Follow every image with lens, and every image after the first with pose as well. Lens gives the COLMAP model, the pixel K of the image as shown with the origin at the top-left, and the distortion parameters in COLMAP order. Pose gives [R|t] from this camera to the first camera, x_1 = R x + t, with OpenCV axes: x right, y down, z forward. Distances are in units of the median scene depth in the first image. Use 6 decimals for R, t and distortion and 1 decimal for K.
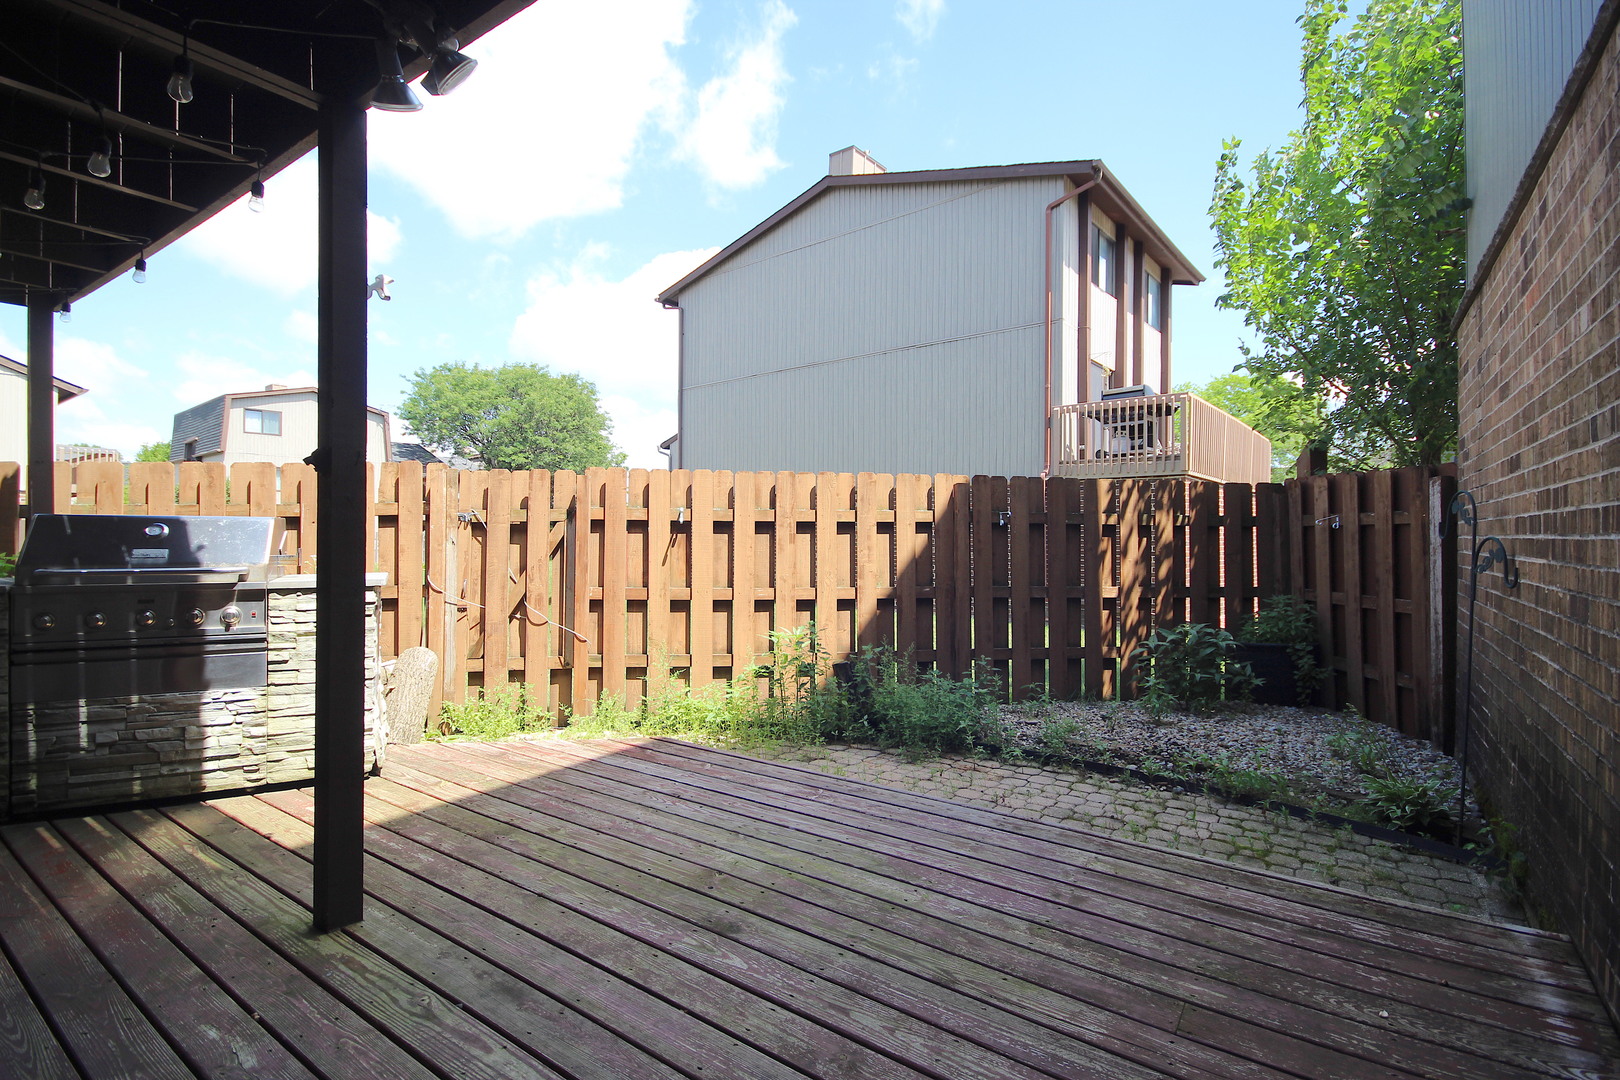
lens RADIAL K [[744.9, 0, 820.3], [0, 744.9, 531.9], [0, 0, 1]] dist [0.001151, -0.006298]
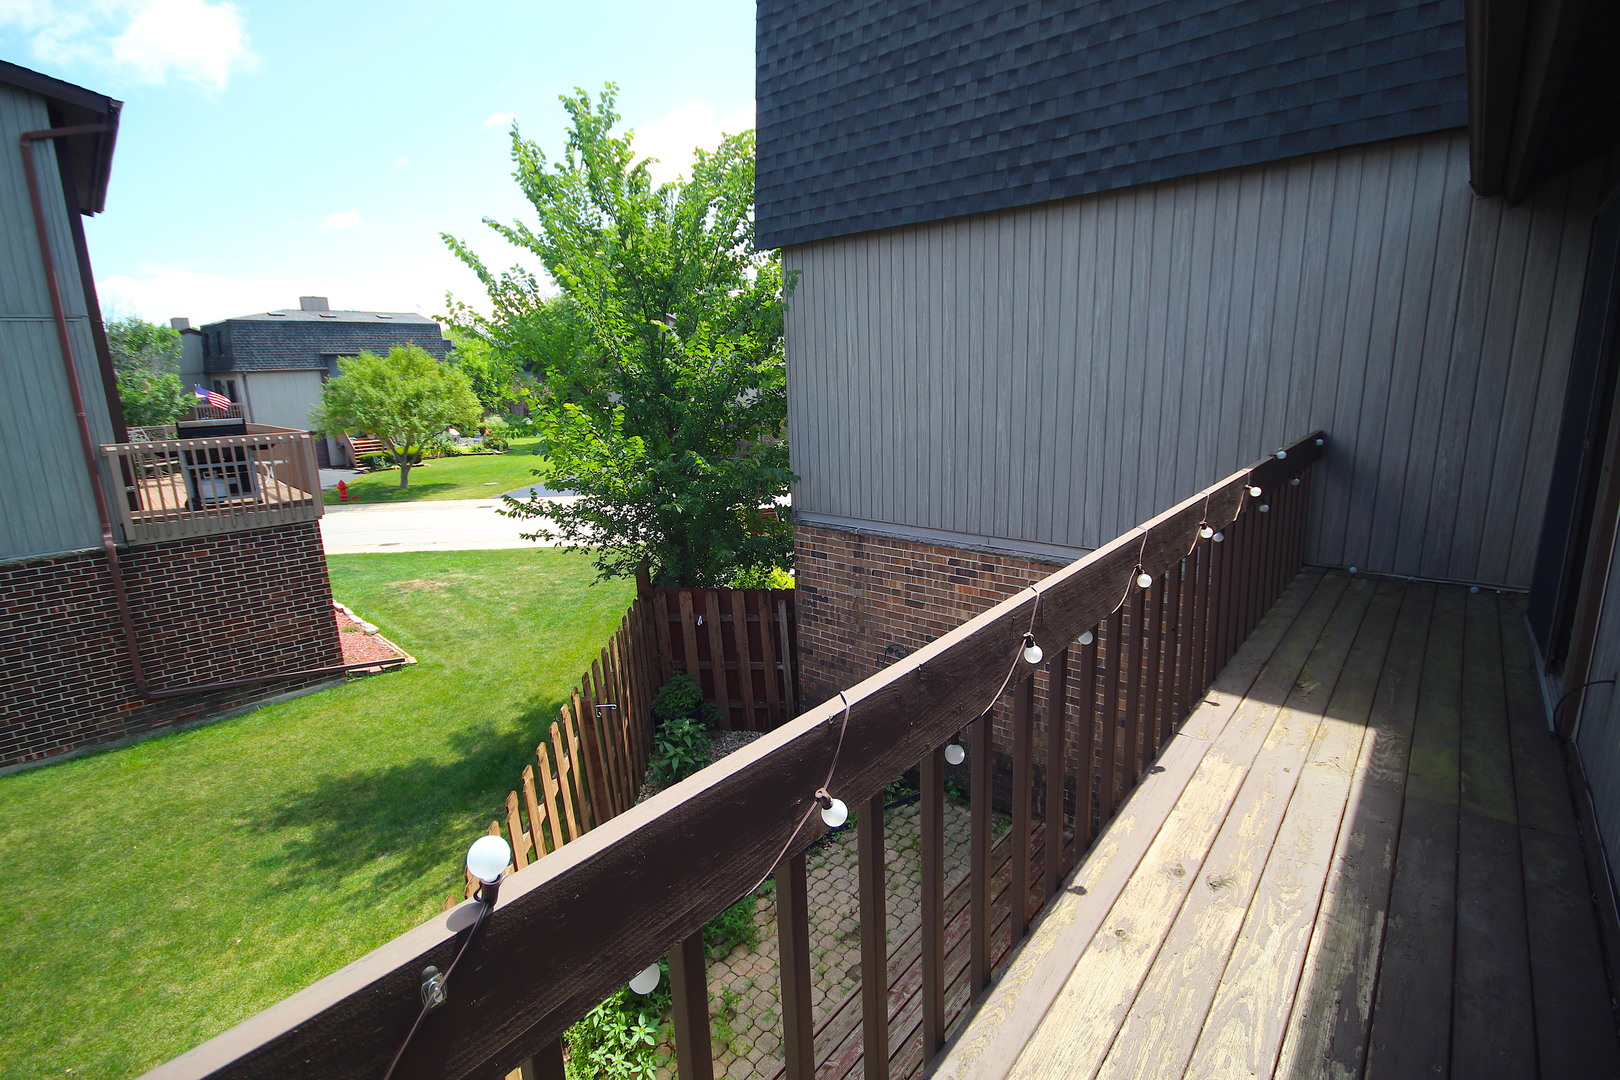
lens RADIAL K [[744.9, 0, 816.3], [0, 744.9, 534.3], [0, 0, 1]] dist [0.001151, -0.006298]
pose [[0.111219, -0.221283, 0.968847, -0.283003], [0.032178, 0.975186, 0.219037, -0.196764], [-0.993275, 0.006815, 0.115579, 0.219258]]
